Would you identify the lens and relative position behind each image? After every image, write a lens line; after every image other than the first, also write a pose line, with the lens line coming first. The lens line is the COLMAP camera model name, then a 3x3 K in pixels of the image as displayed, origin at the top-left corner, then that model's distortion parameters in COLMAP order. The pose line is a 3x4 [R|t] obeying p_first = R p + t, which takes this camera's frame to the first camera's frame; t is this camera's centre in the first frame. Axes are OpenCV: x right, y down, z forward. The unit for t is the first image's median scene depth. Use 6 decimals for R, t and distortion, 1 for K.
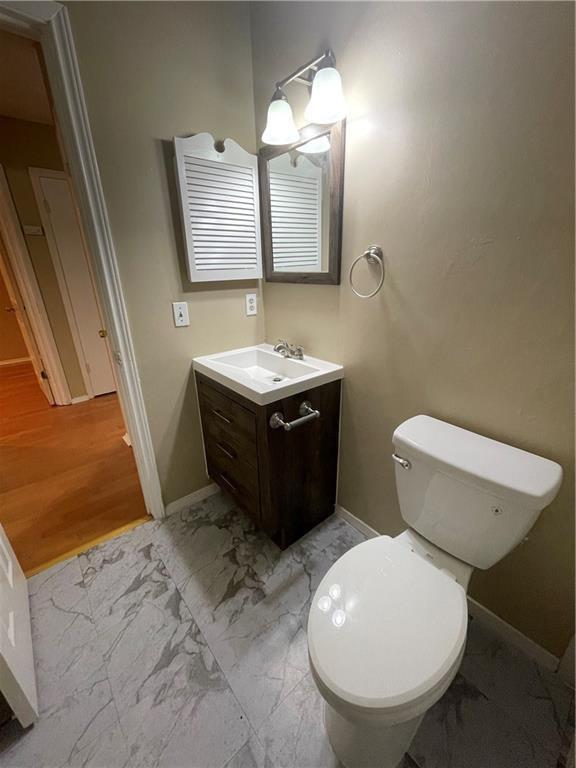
lens RADIAL K [[310.6, 0, 287.4], [0, 310.6, 385.9], [0, 0, 1]] dist [-0.006225, 0.001010]
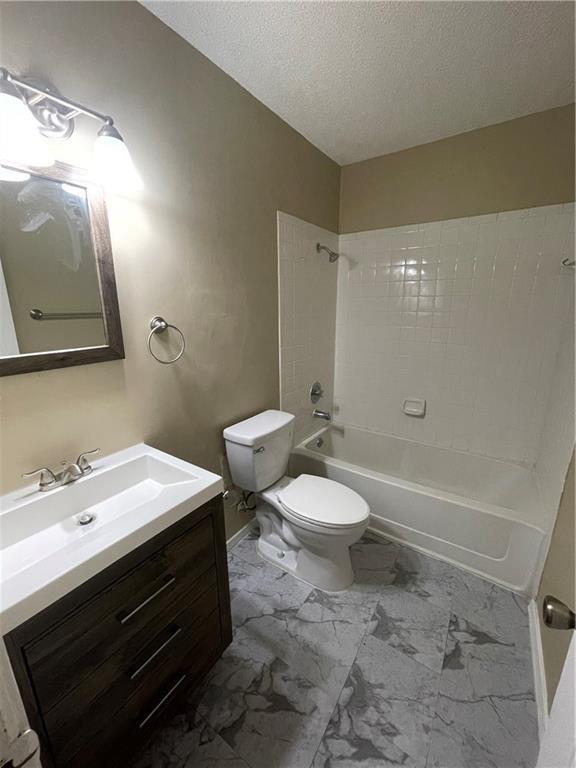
lens RADIAL K [[310.6, 0, 288.2], [0, 310.6, 383.8], [0, 0, 1]] dist [-0.006225, 0.001010]
pose [[-0.282014, -0.211926, 0.935711, -0.806131], [0.354531, 0.883246, 0.306895, -0.368449], [-0.891502, 0.418287, -0.173953, 0.773773]]
